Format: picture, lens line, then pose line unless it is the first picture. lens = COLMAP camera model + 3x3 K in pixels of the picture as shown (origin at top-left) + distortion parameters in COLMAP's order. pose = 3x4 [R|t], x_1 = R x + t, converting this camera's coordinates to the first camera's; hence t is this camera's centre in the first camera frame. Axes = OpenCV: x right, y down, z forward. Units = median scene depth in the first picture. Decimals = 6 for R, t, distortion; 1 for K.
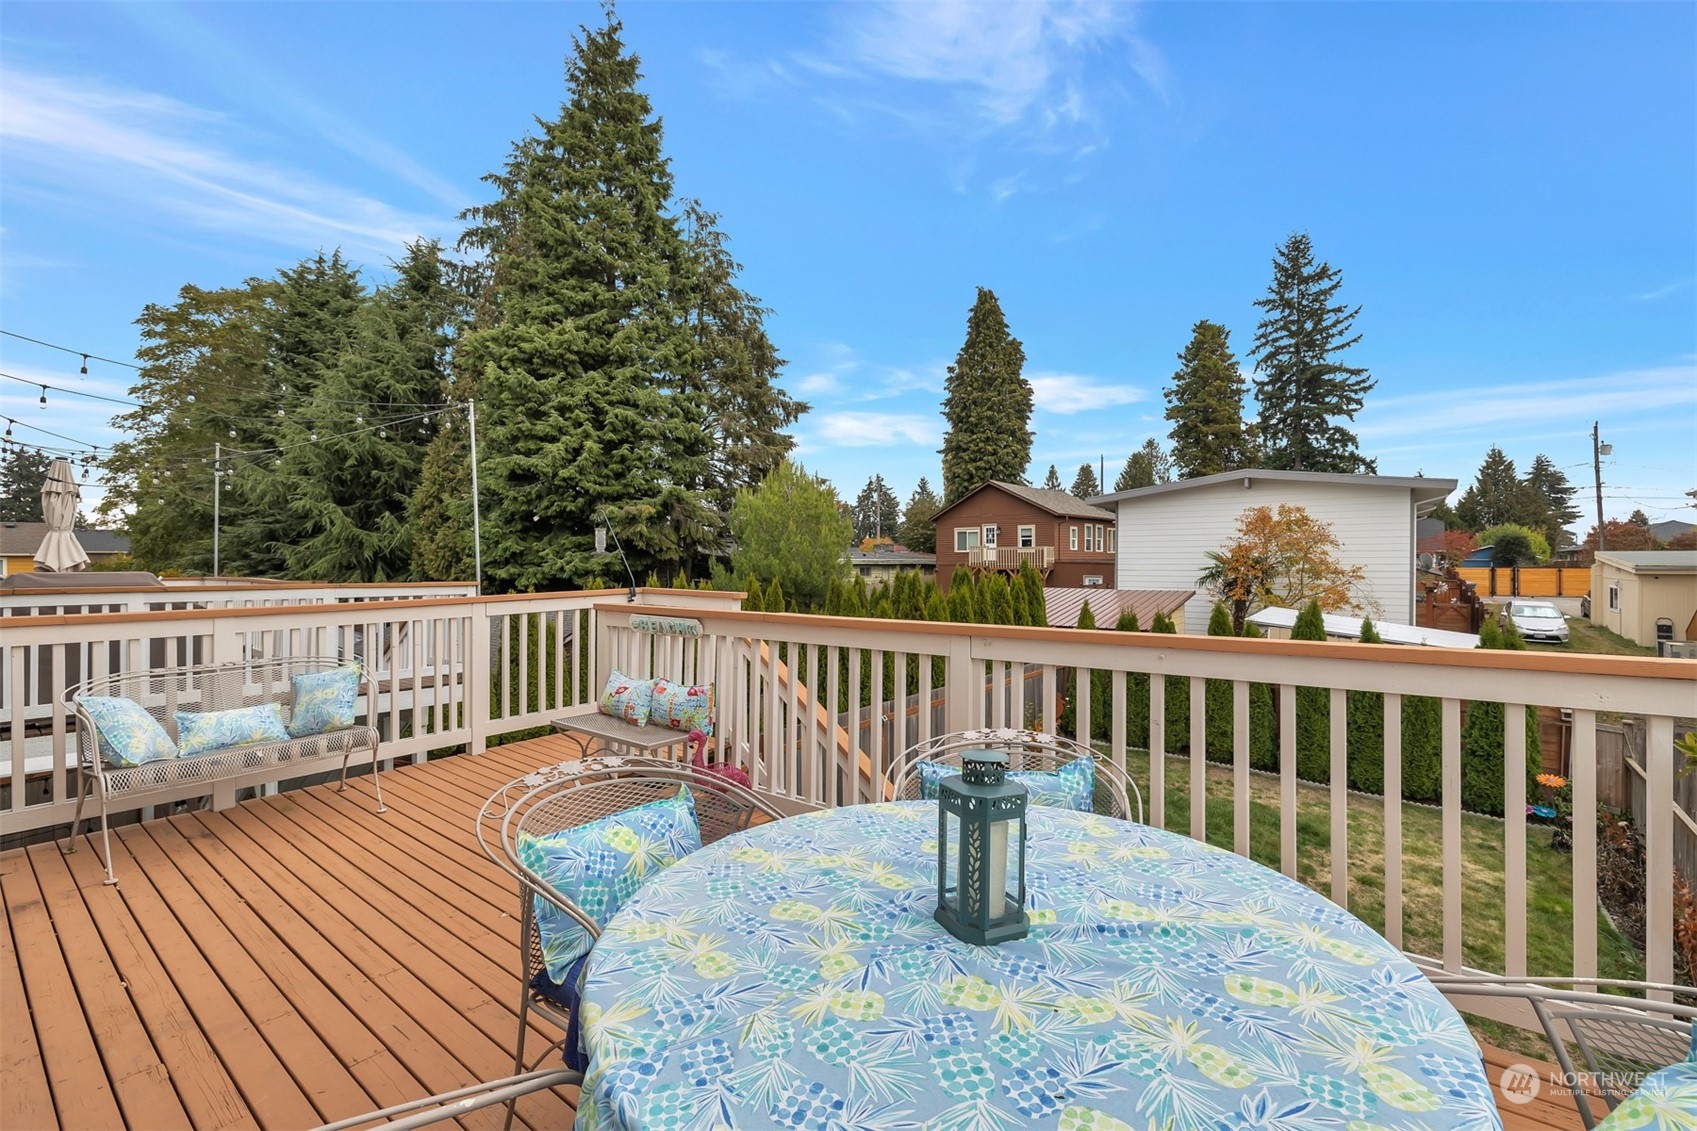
lens RADIAL K [[726.6, 0, 850.6], [0, 726.6, 564.8], [0, 0, 1]] dist [0.006138, -0.001241]
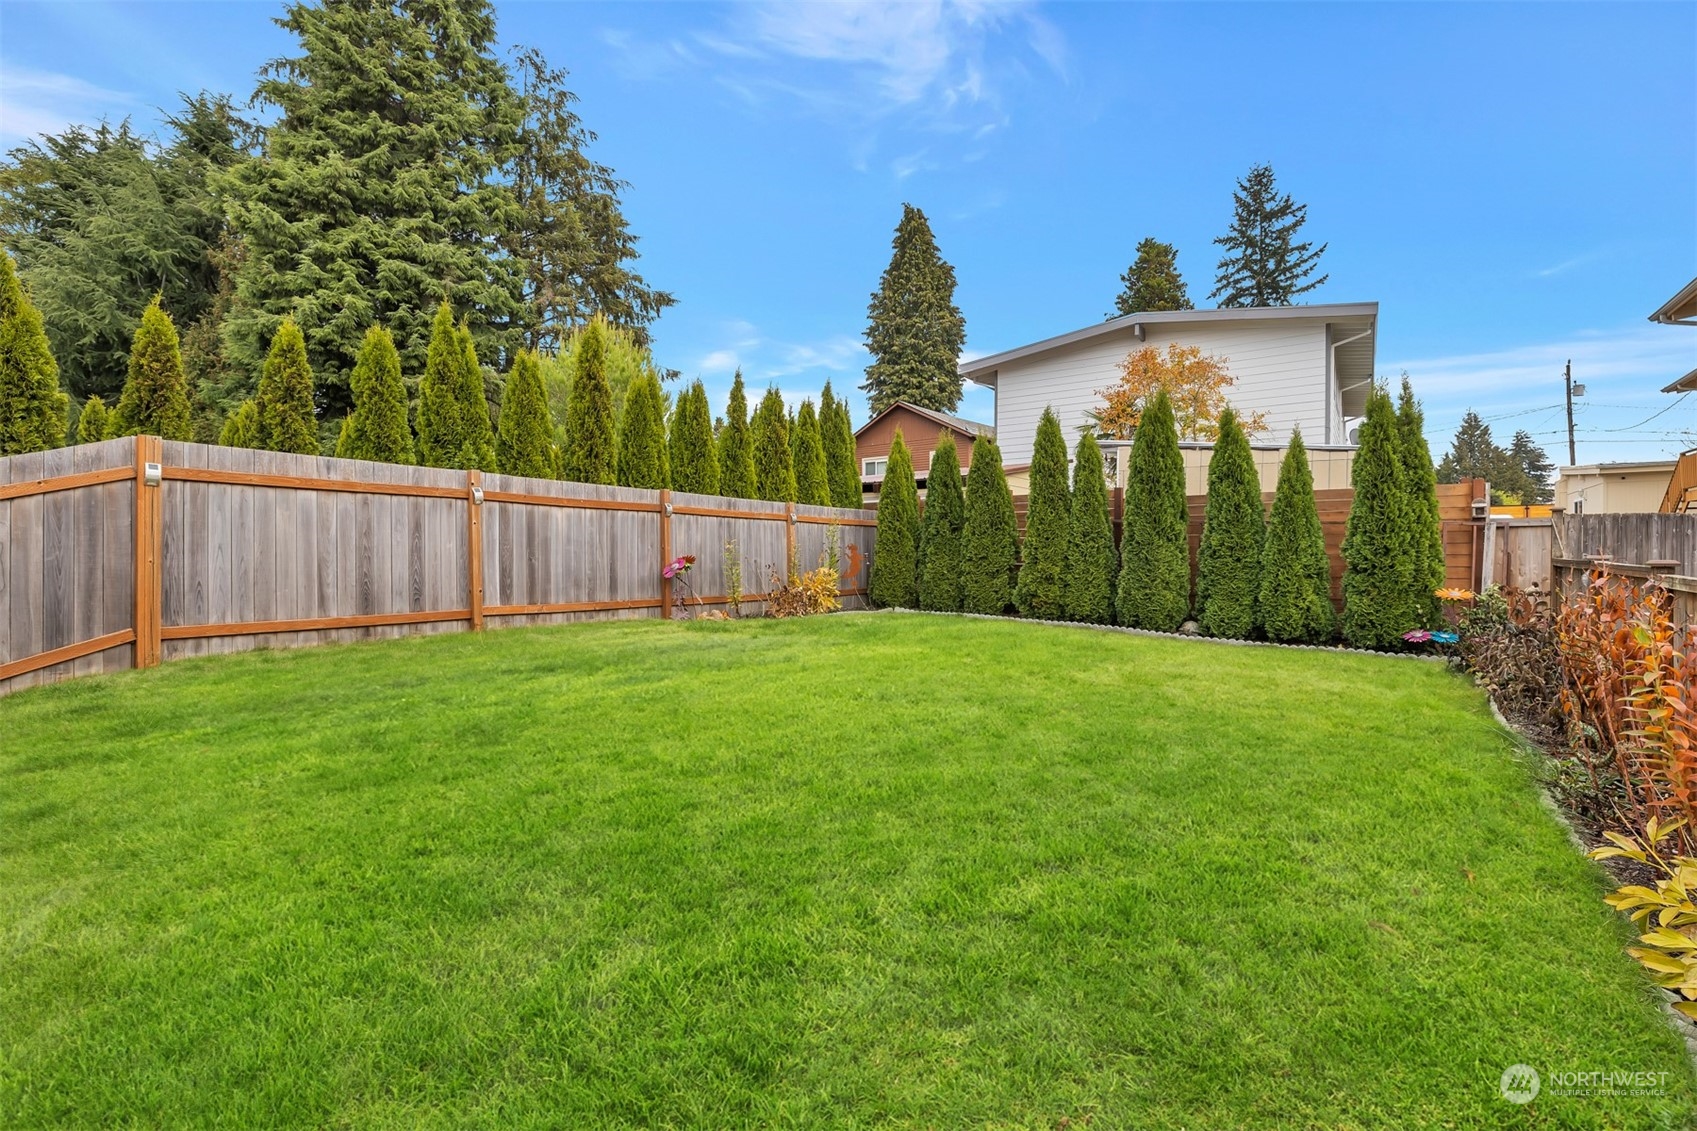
lens RADIAL K [[771.1, 0, 843.2], [0, 771.1, 554.8], [0, 0, 1]] dist [-0.002859, 0.000782]
pose [[0.999449, 0.000480, 0.033187, 0.105806], [-0.000434, 0.999999, -0.001382, 0.079508], [-0.033187, 0.001366, 0.999448, 0.084699]]
